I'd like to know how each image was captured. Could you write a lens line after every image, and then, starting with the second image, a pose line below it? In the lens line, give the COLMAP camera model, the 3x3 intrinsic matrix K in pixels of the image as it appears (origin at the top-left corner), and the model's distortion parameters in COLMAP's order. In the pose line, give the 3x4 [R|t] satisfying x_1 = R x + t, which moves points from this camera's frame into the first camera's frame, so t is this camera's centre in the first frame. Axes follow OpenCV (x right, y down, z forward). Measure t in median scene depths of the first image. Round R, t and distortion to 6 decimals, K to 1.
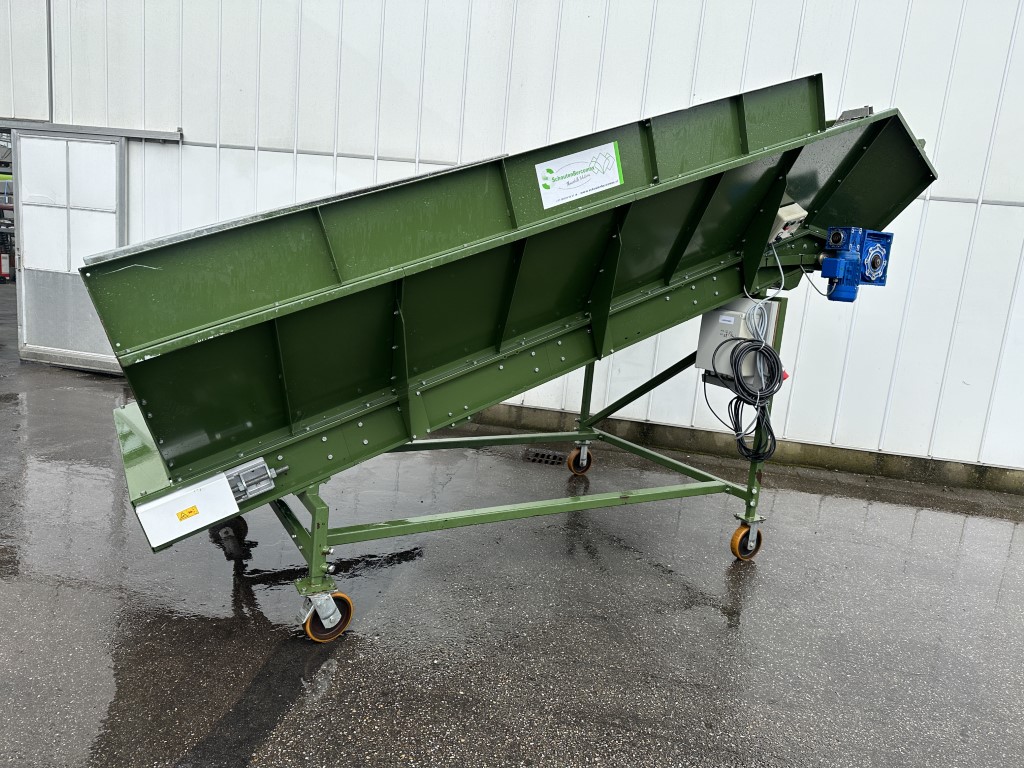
lens RADIAL K [[734.2, 0, 495.4], [0, 734.2, 376.7], [0, 0, 1]] dist [-0.005447, -0.009073]
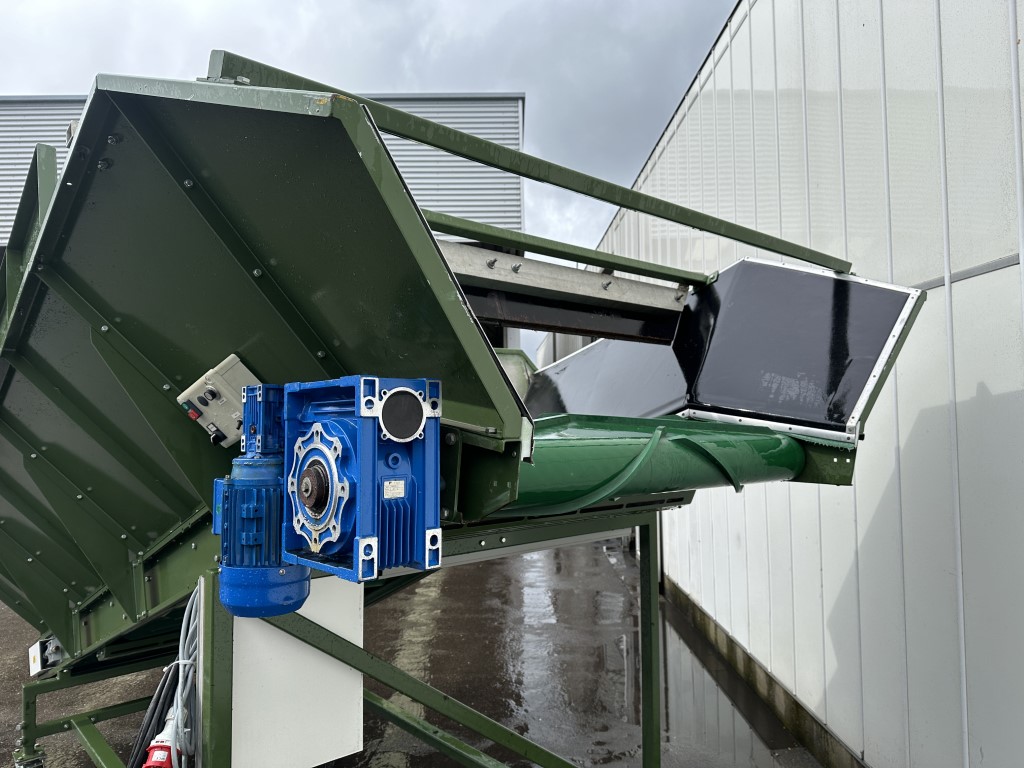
lens RADIAL K [[734.2, 0, 495.4], [0, 734.2, 376.7], [0, 0, 1]] dist [-0.005447, -0.009073]
pose [[0.193596, -0.150529, -0.969465, 0.810098], [-0.147041, 0.972546, -0.180371, -0.156899], [0.970000, 0.177470, 0.166147, 1.011774]]
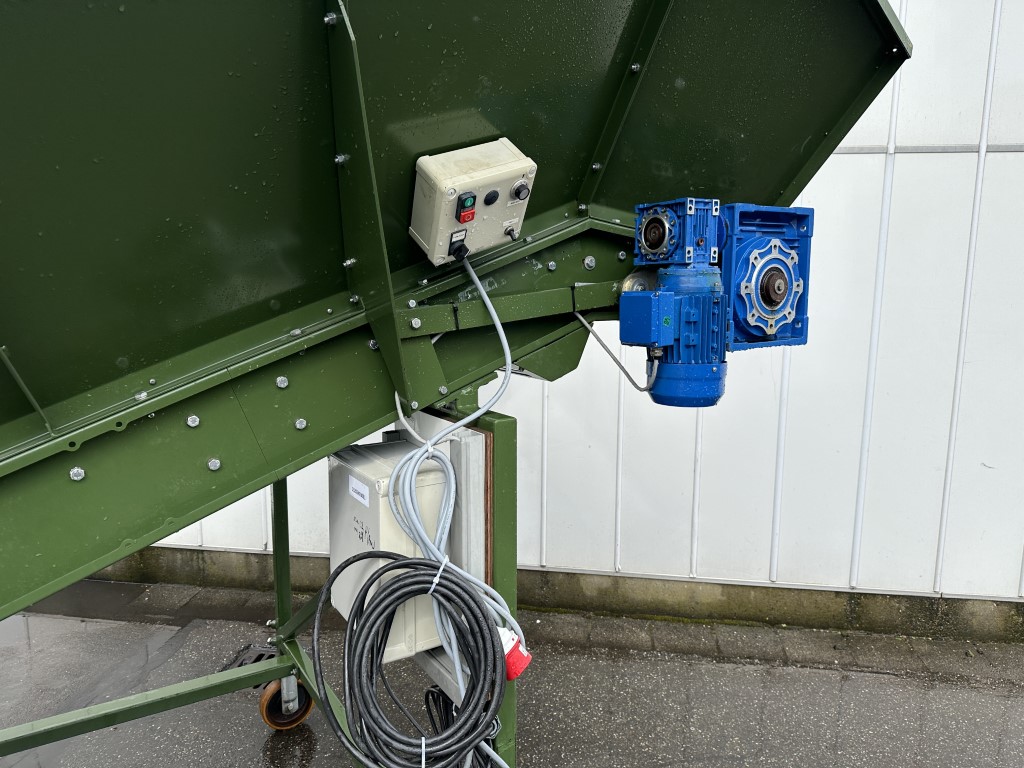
lens RADIAL K [[724.2, 0, 512.0], [0, 724.2, 384.0], [0, 0, 1]] dist [0.057920, -0.076099]
pose [[0.995241, -0.088301, 0.041201, 0.364113], [0.089356, 0.995698, -0.024518, -0.109173], [-0.038859, 0.028083, 0.998850, 0.628136]]
